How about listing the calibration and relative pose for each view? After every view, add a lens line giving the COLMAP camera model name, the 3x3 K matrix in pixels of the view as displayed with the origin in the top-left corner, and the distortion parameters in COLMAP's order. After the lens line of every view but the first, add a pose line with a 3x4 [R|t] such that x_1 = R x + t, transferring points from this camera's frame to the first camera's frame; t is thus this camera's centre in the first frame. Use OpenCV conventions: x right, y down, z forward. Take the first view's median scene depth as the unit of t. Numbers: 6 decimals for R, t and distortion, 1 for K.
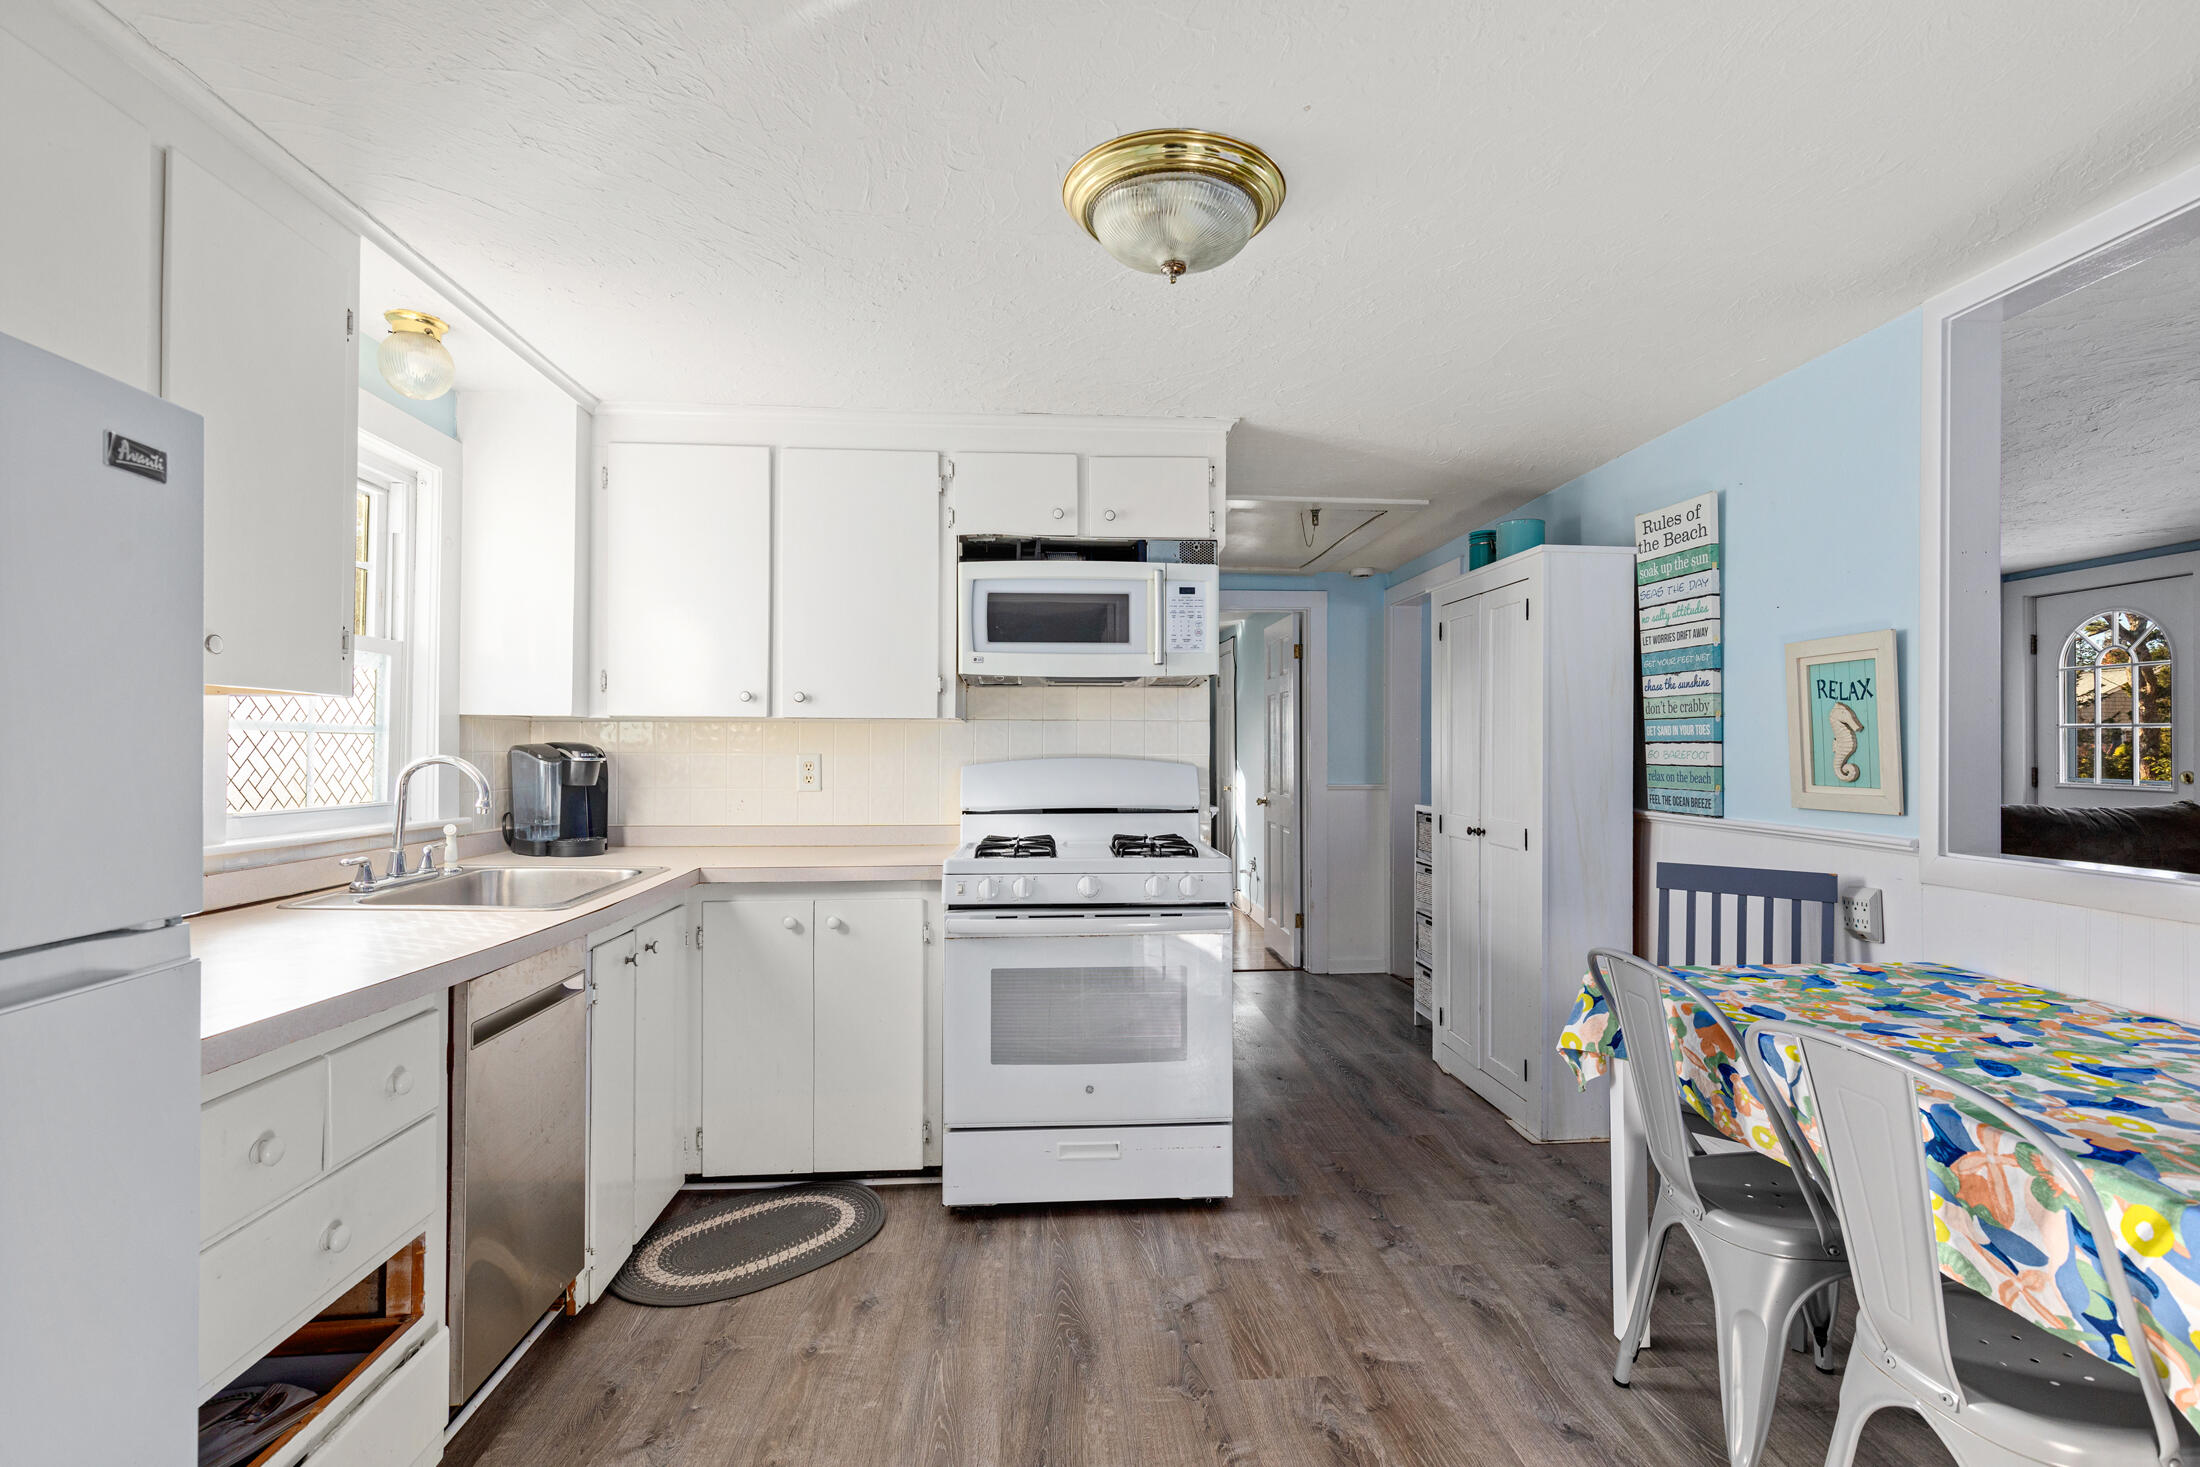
lens RADIAL K [[1015.6, 0, 1108.2], [0, 1015.6, 731.3], [0, 0, 1]] dist [0.002259, -0.000931]
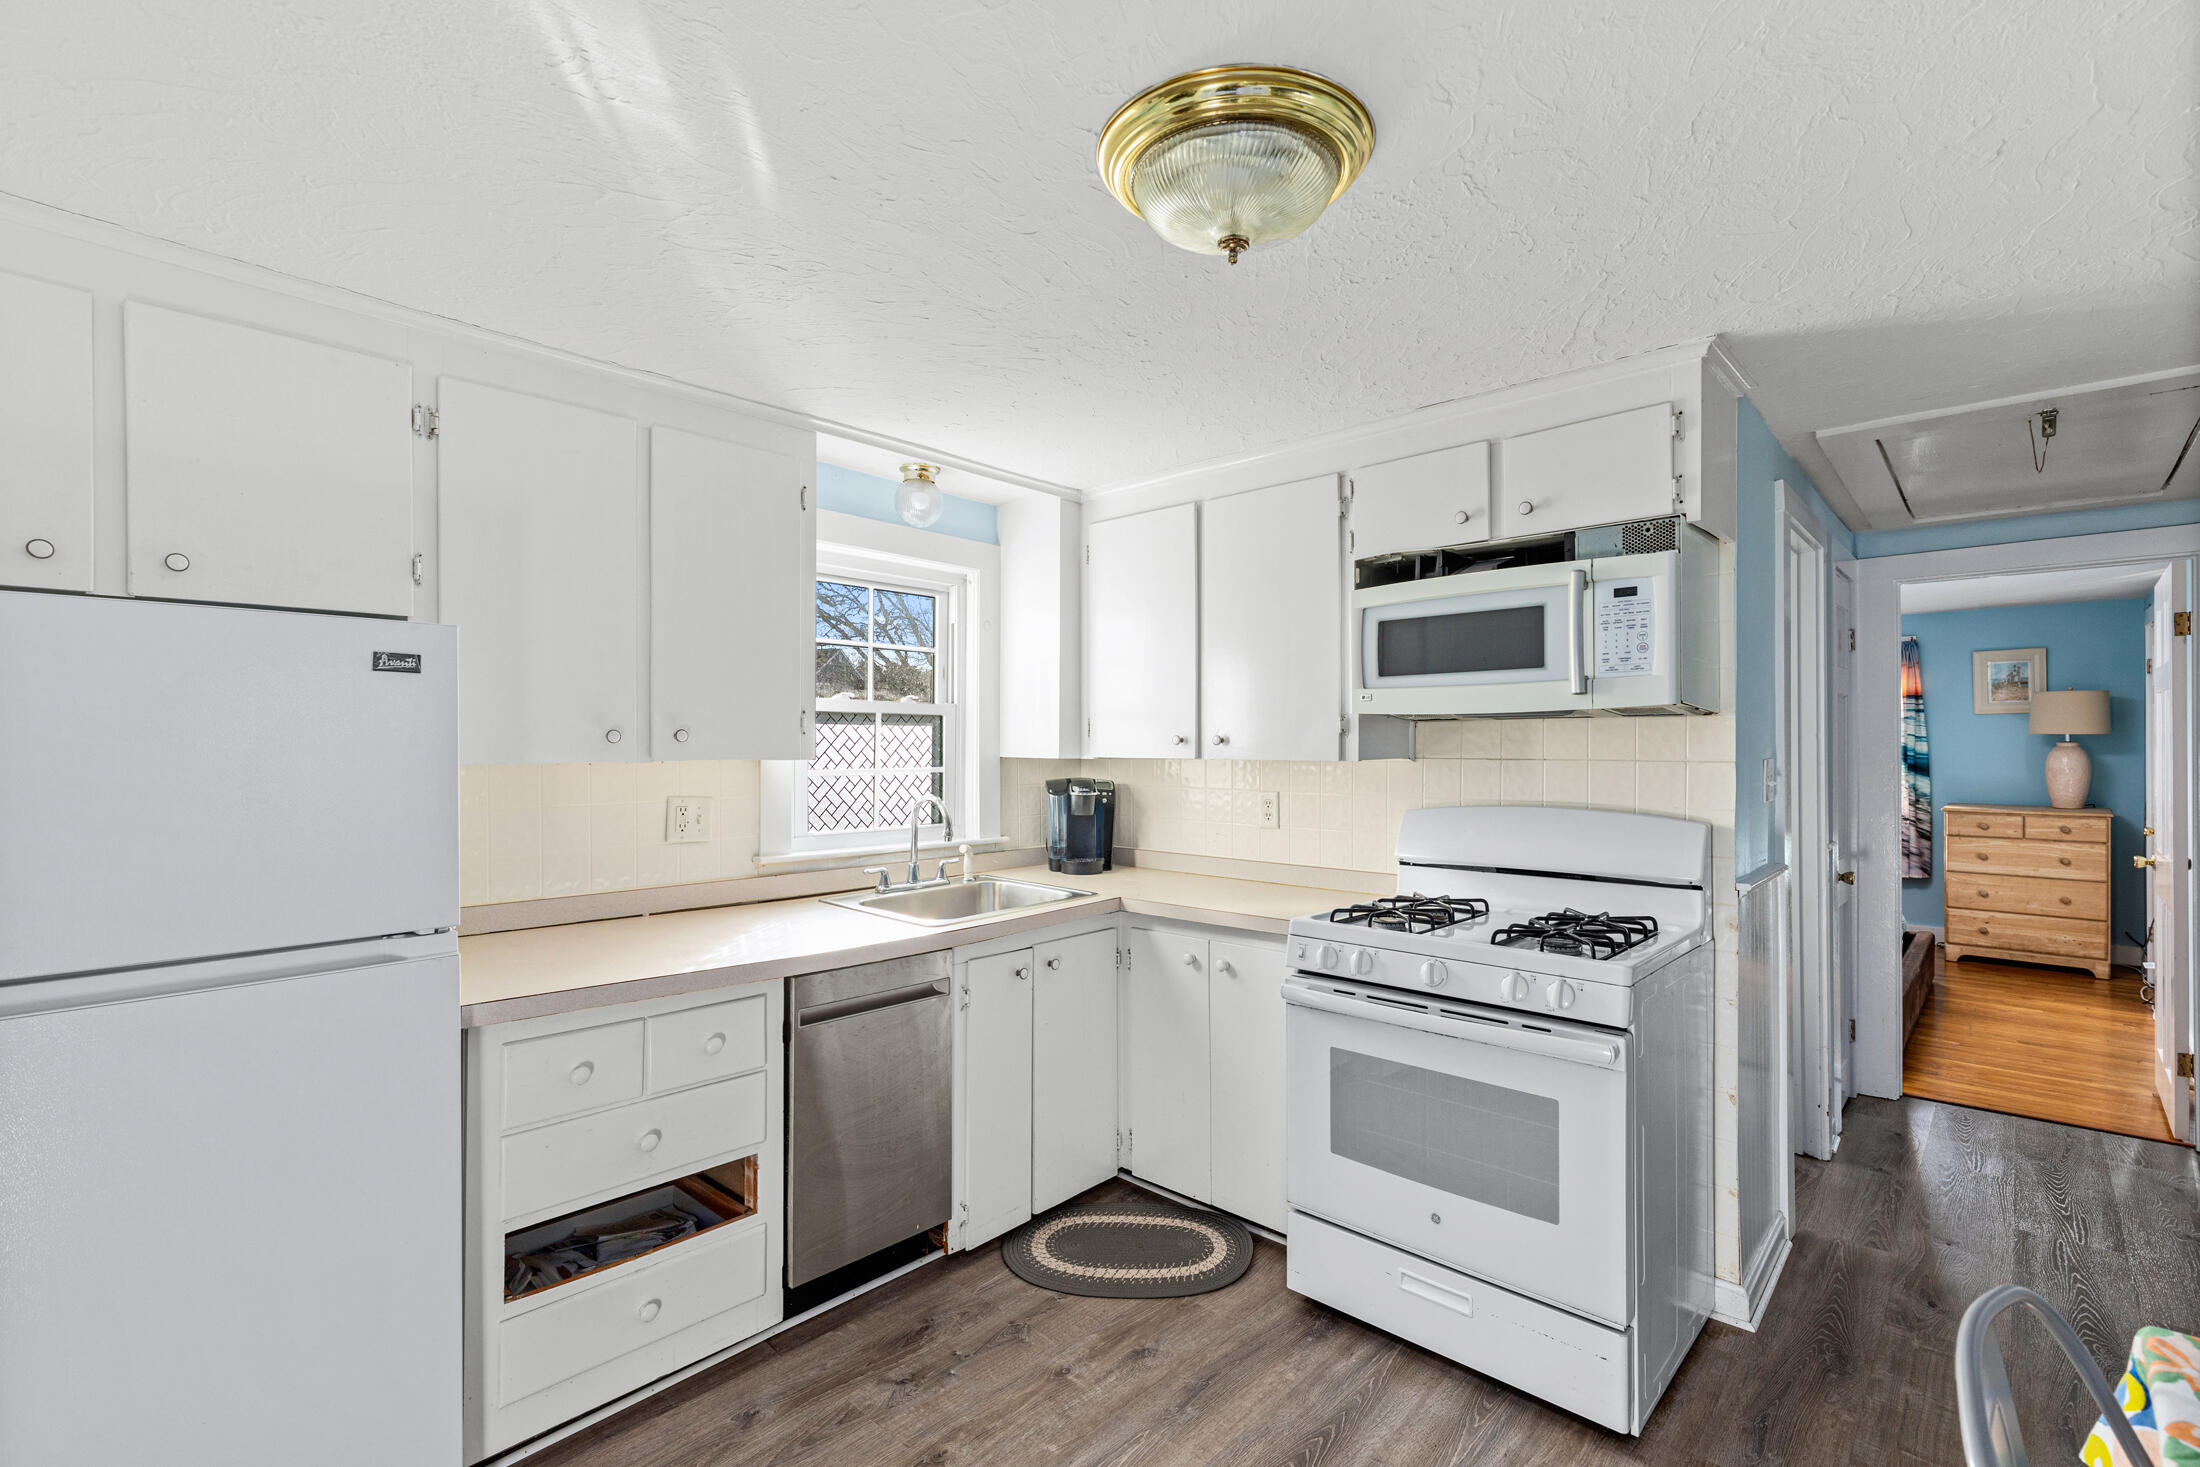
lens RADIAL K [[987.9, 0, 1110.7], [0, 987.9, 738.3], [0, 0, 1]] dist [0.009682, -0.000378]
pose [[0.680927, -0.006650, -0.732321, 0.378146], [0.014623, 0.999883, 0.004517, -0.043770], [0.732205, -0.013785, 0.680945, 0.250467]]
